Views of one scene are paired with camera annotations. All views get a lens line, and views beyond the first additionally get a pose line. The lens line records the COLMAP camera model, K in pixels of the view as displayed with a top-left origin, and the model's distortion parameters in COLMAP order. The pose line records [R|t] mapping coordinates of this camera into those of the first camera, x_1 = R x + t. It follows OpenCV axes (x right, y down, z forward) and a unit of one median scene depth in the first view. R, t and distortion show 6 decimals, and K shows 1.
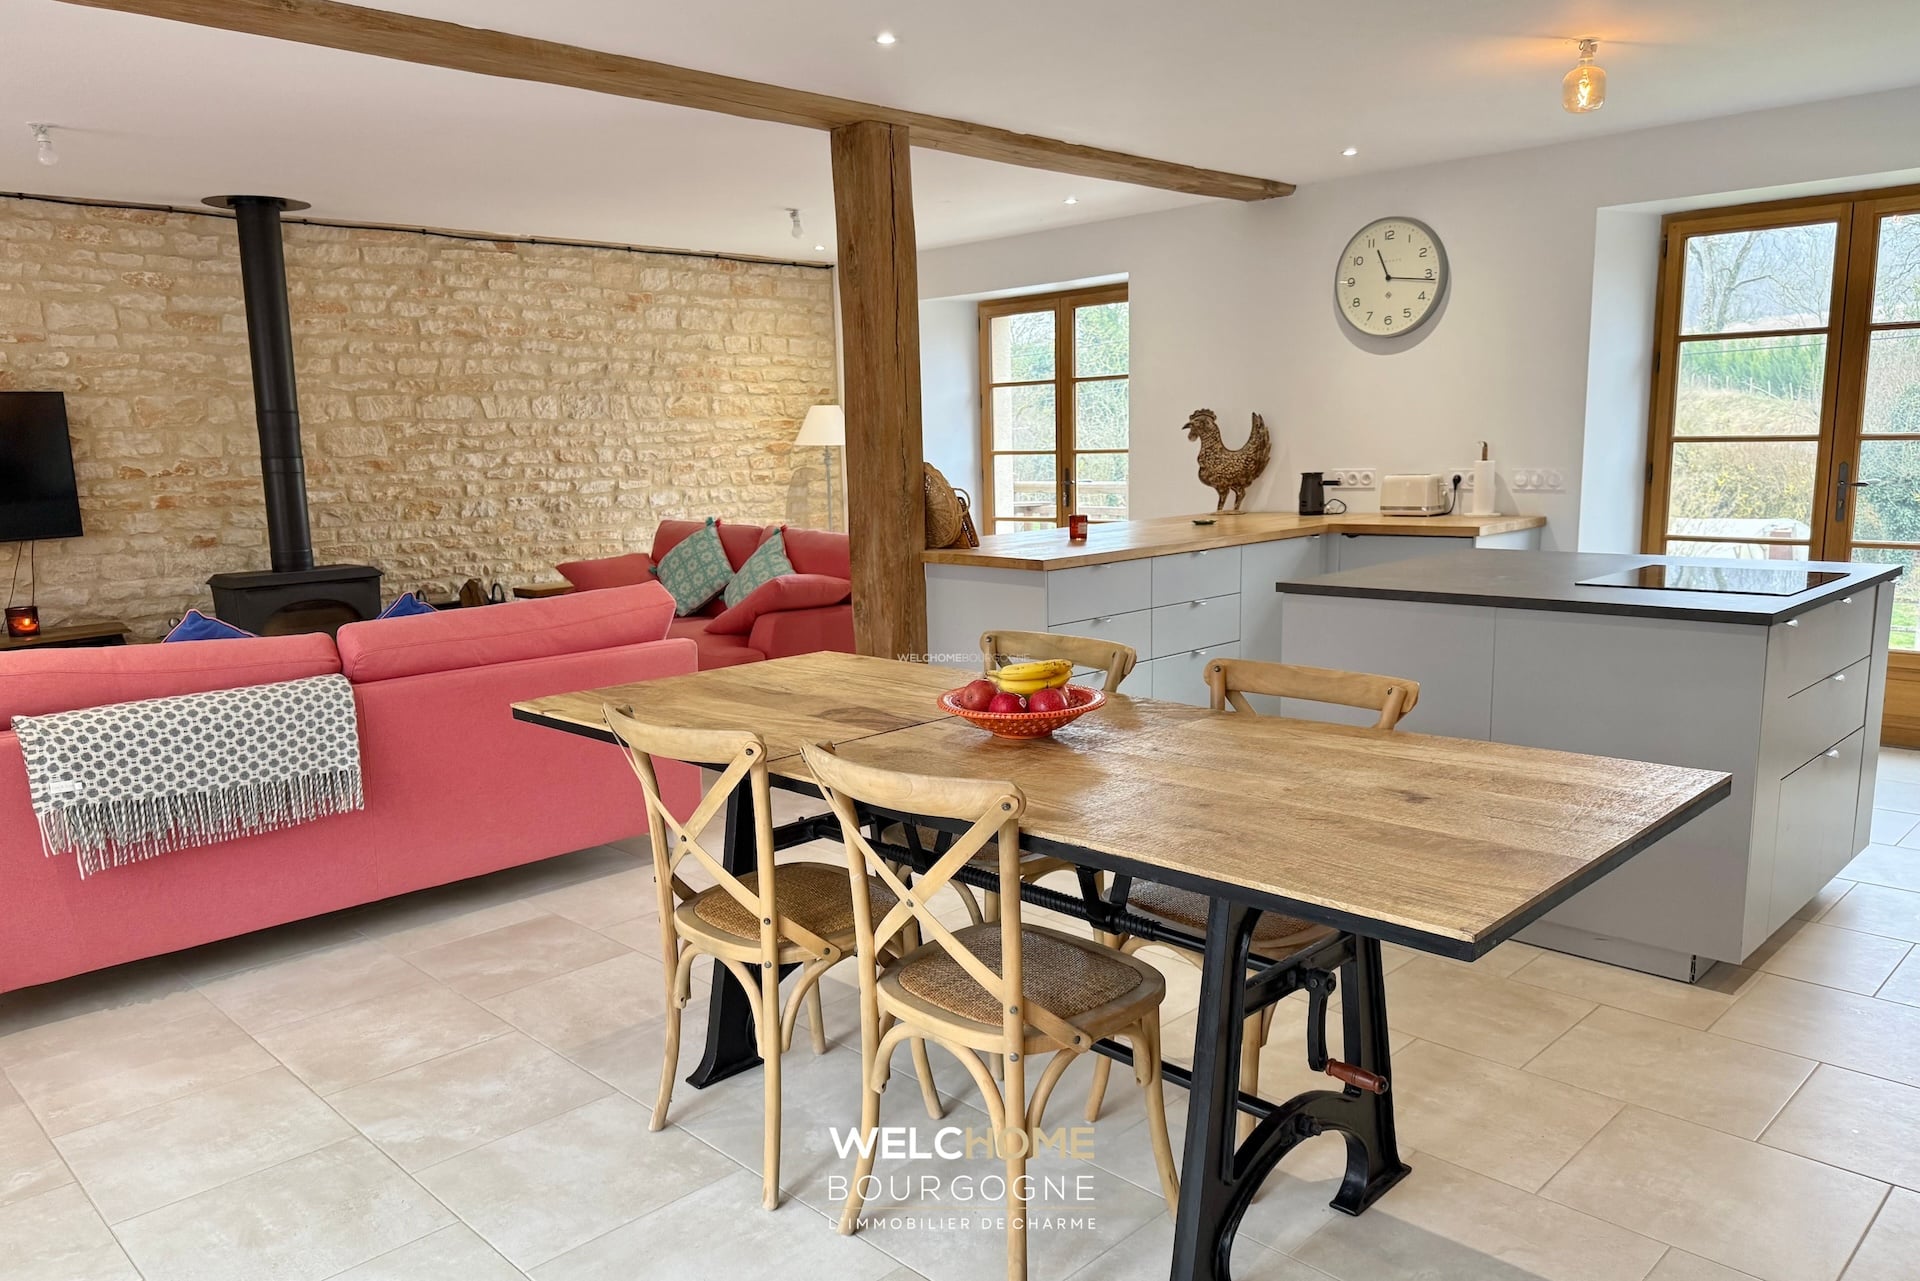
lens RADIAL K [[1339.0, 0, 960.0], [0, 1339.0, 640.5], [0, 0, 1]] dist [0.033372, -0.002397]
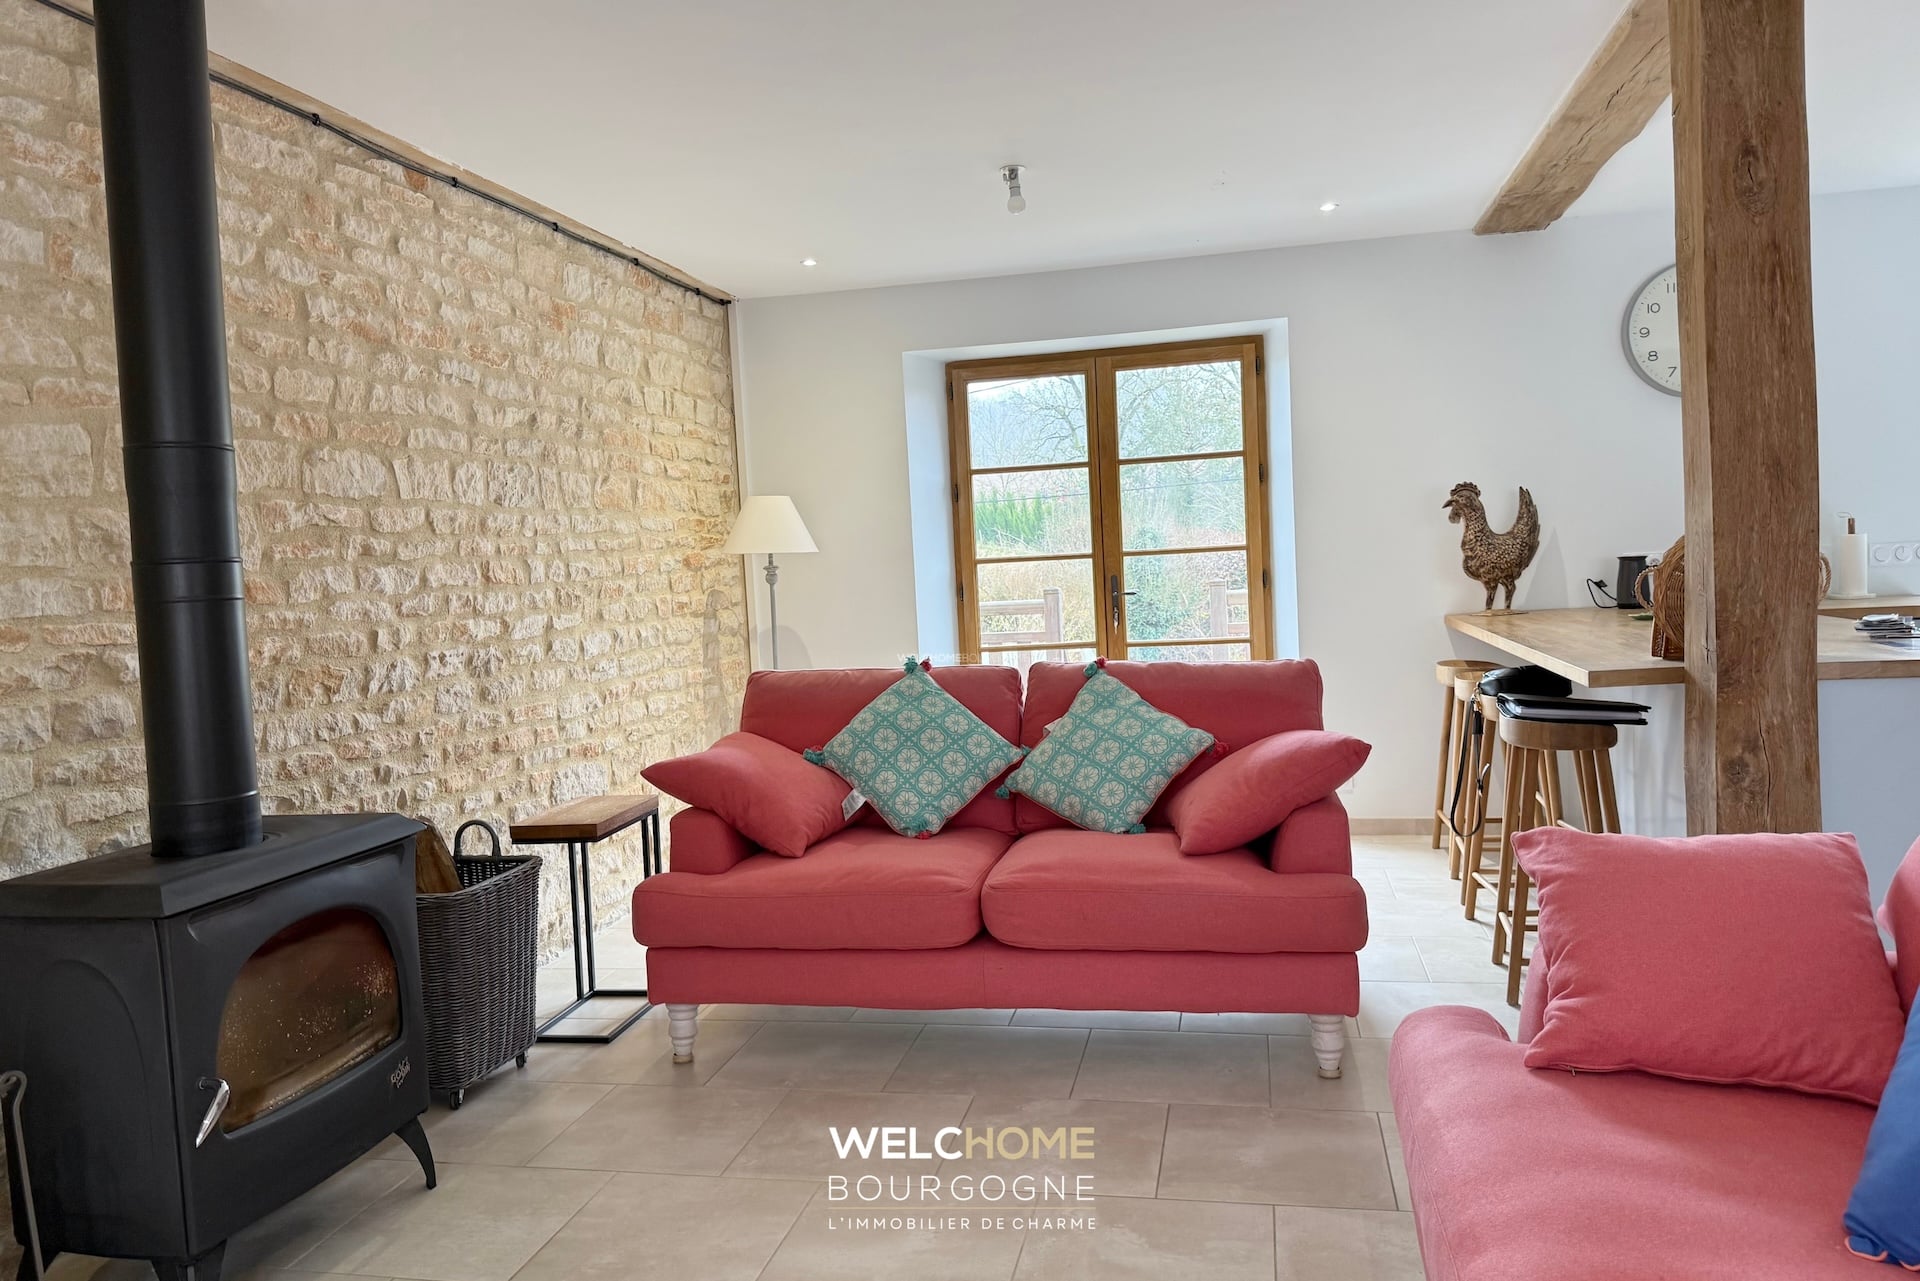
lens RADIAL K [[1320.9, 0, 963.7], [0, 1320.9, 599.0], [0, 0, 1]] dist [0.036785, 0.000989]
pose [[0.836308, -0.035798, 0.547090, -0.445575], [0.111286, 0.988177, -0.105456, -0.050165], [-0.536847, 0.149077, 0.830404, 0.467972]]
